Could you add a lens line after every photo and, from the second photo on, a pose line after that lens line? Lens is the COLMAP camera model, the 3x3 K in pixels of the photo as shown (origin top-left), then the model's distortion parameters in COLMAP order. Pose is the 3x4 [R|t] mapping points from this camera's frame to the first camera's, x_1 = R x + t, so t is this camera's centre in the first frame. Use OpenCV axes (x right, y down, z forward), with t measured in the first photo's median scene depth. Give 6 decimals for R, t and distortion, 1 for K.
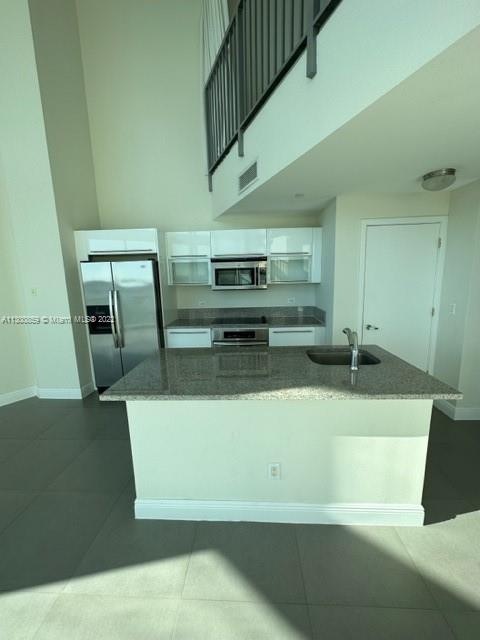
lens RADIAL K [[258.4, 0, 238.5], [0, 258.4, 319.1], [0, 0, 1]] dist [-0.000797, 0.000015]
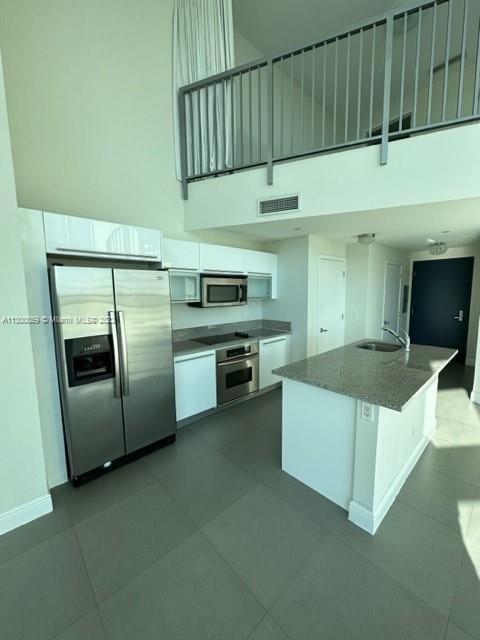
lens RADIAL K [[258.4, 0, 239.1], [0, 258.4, 322.4], [0, 0, 1]] dist [-0.000797, 0.000015]
pose [[0.693342, -0.070475, 0.717154, -0.703752], [0.111333, 0.993733, -0.009982, -0.039860], [-0.711956, 0.086764, 0.696843, 0.298278]]
